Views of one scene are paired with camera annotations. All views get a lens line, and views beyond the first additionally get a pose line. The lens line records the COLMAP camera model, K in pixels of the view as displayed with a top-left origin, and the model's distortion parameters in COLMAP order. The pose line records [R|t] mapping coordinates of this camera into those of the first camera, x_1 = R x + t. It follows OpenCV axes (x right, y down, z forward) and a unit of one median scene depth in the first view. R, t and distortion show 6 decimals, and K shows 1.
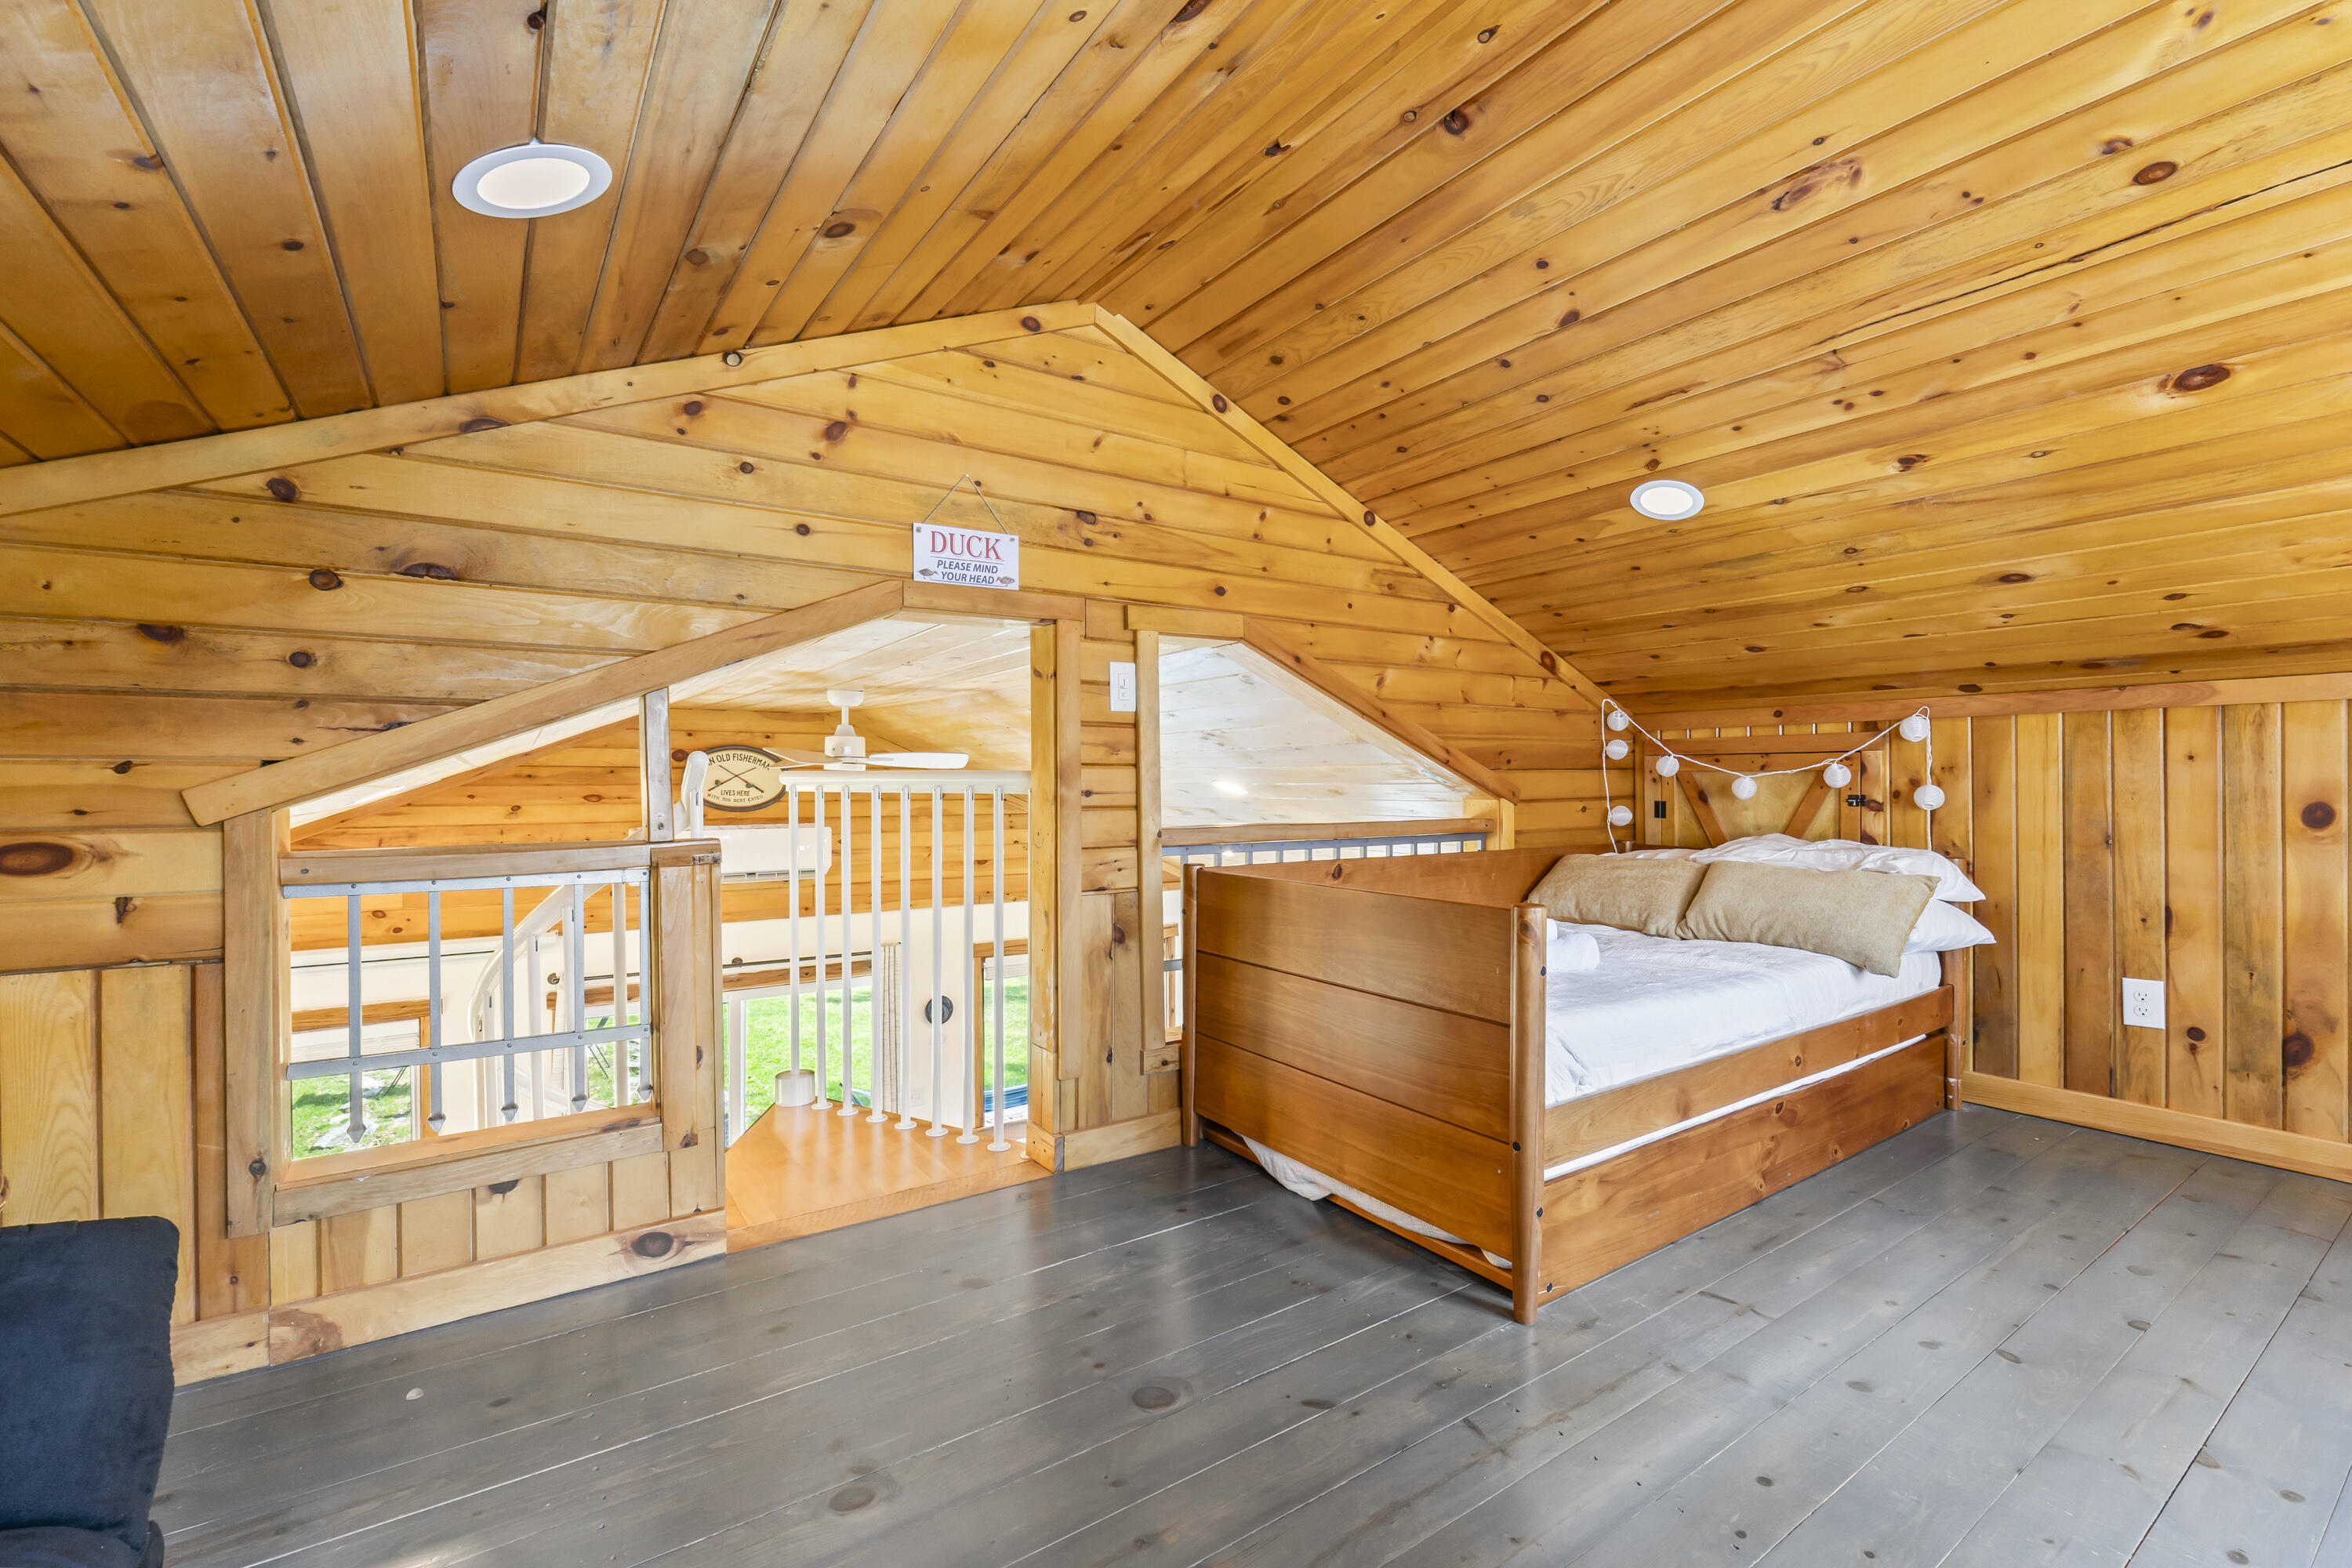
lens RADIAL K [[1004.3, 0, 1170.6], [0, 1004.3, 778.7], [0, 0, 1]] dist [-0.004151, -0.000537]
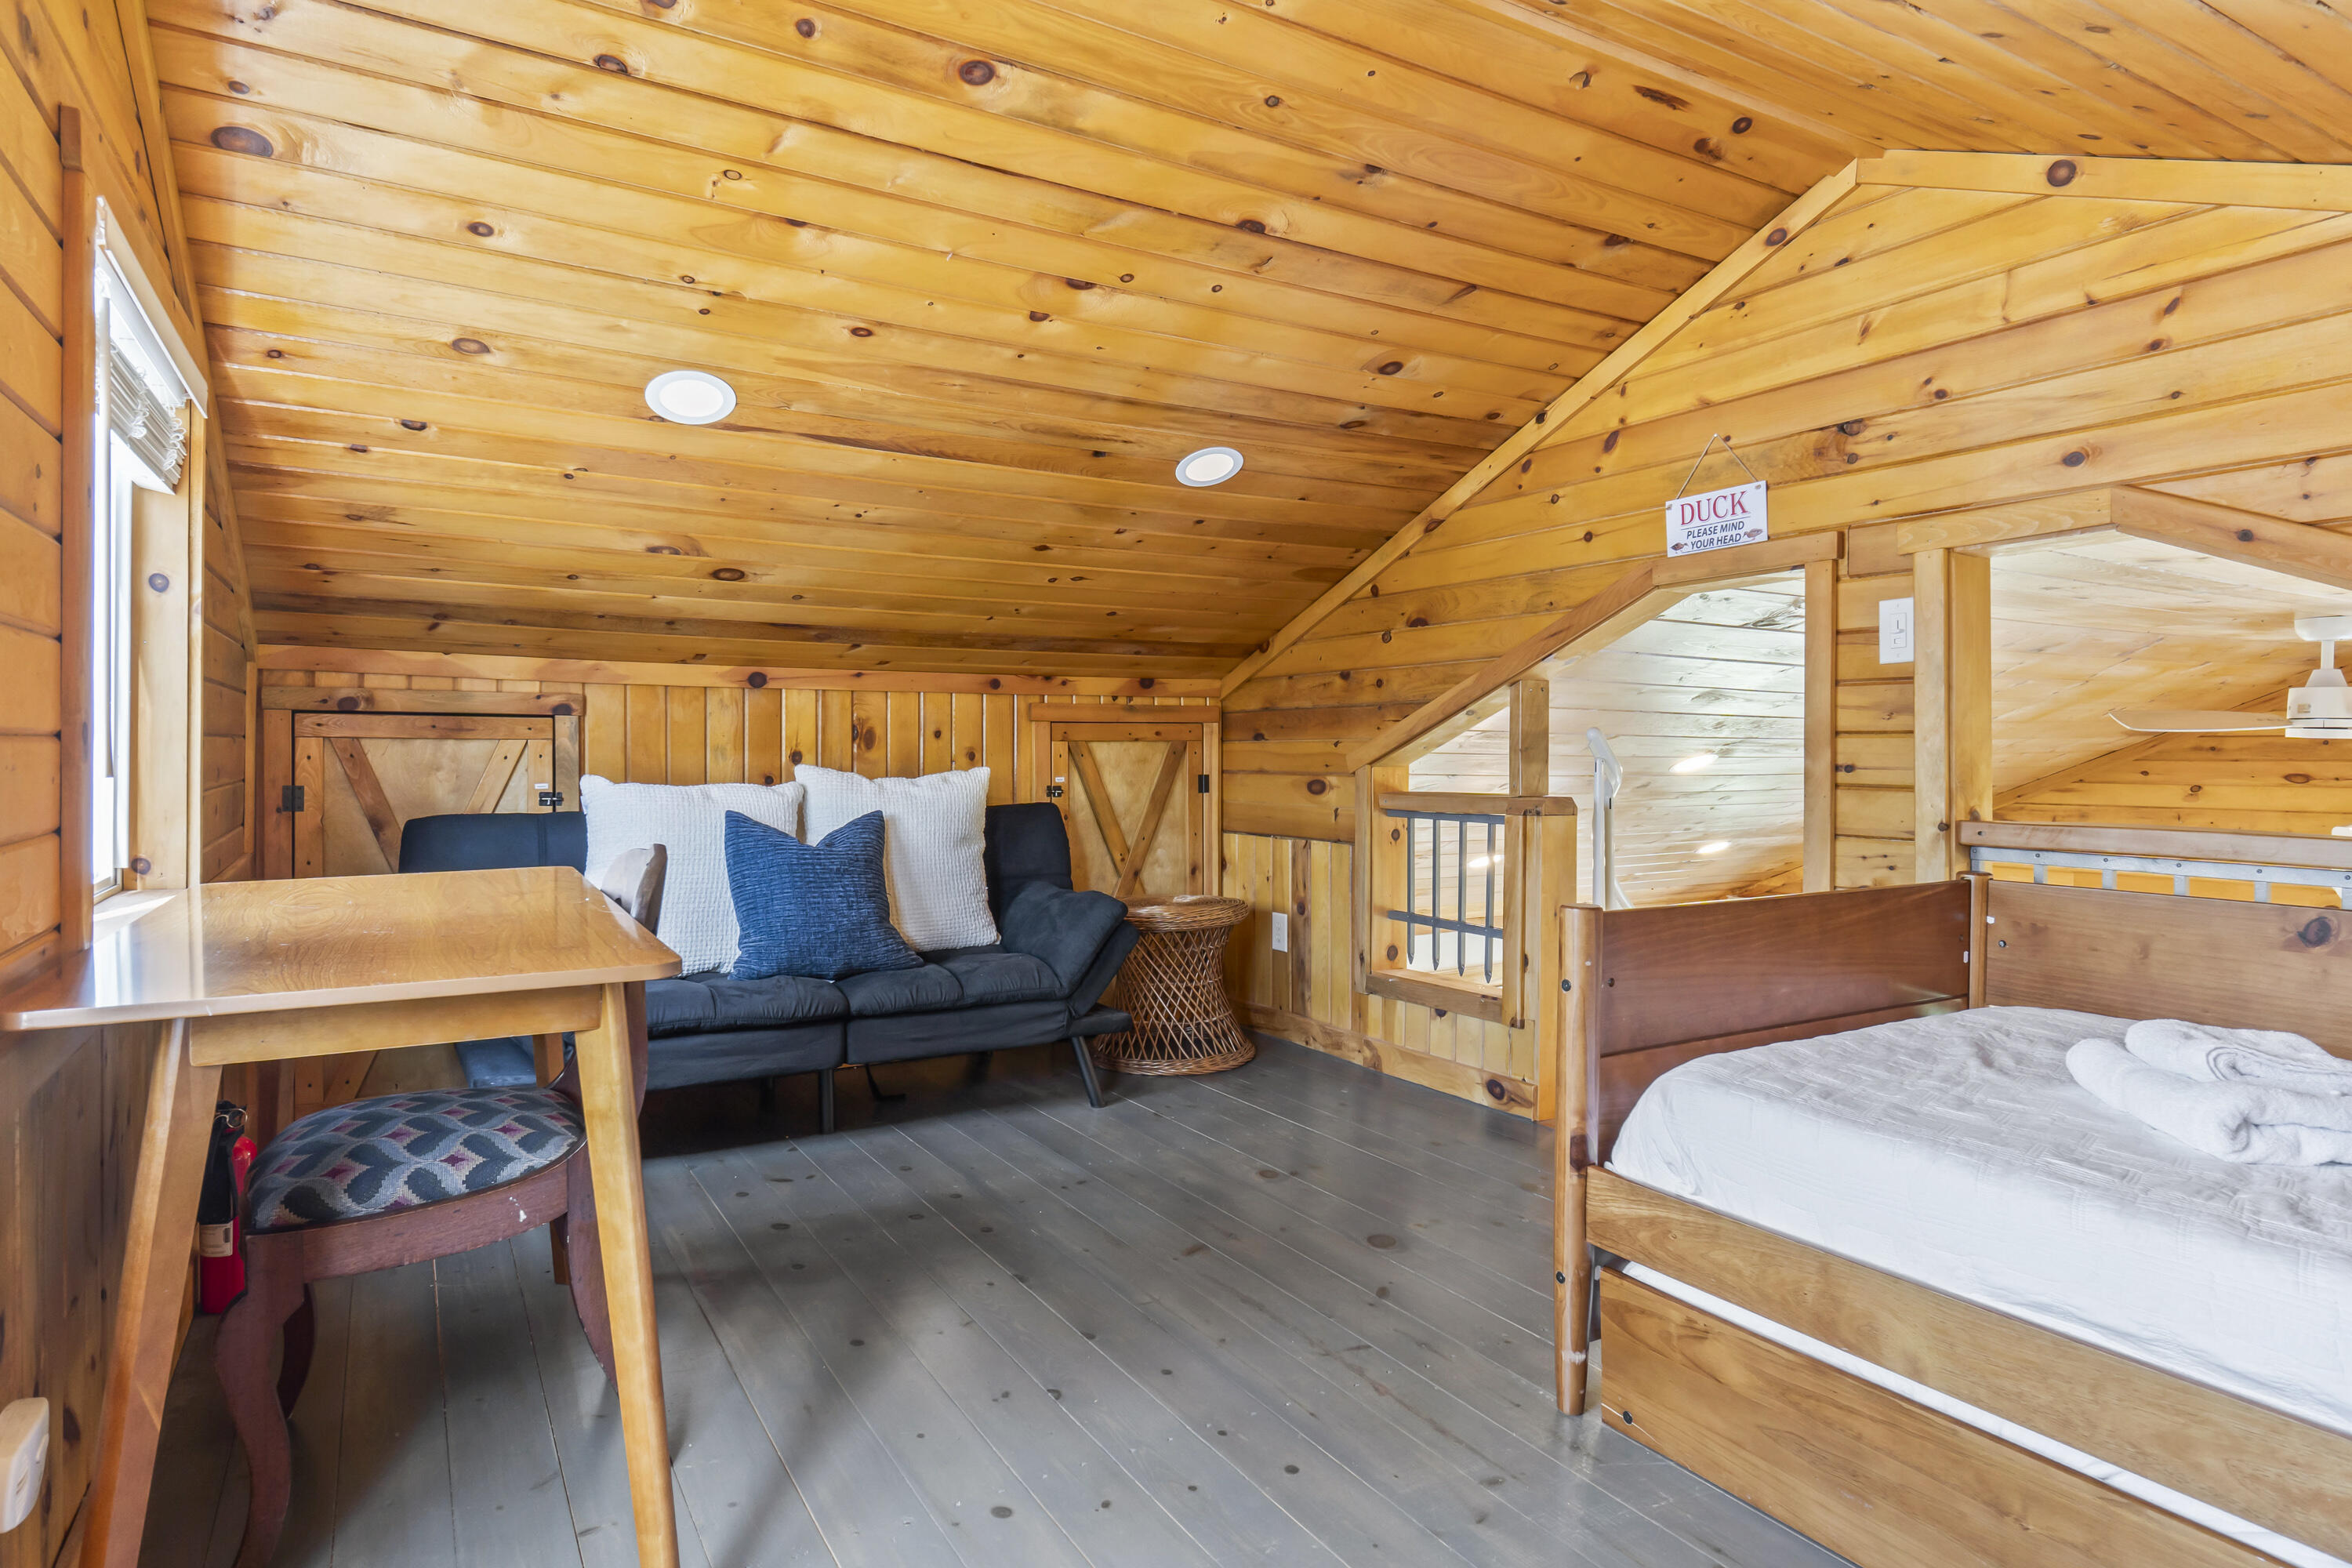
lens RADIAL K [[1321.4, 0, 1171.8], [0, 1321.4, 757.8], [0, 0, 1]] dist [0.000146, -0.000037]
pose [[-0.065187, 0.005534, -0.997858, 1.102801], [-0.002944, 0.999979, 0.005738, 0.001936], [0.997869, 0.003312, -0.065169, 0.564965]]
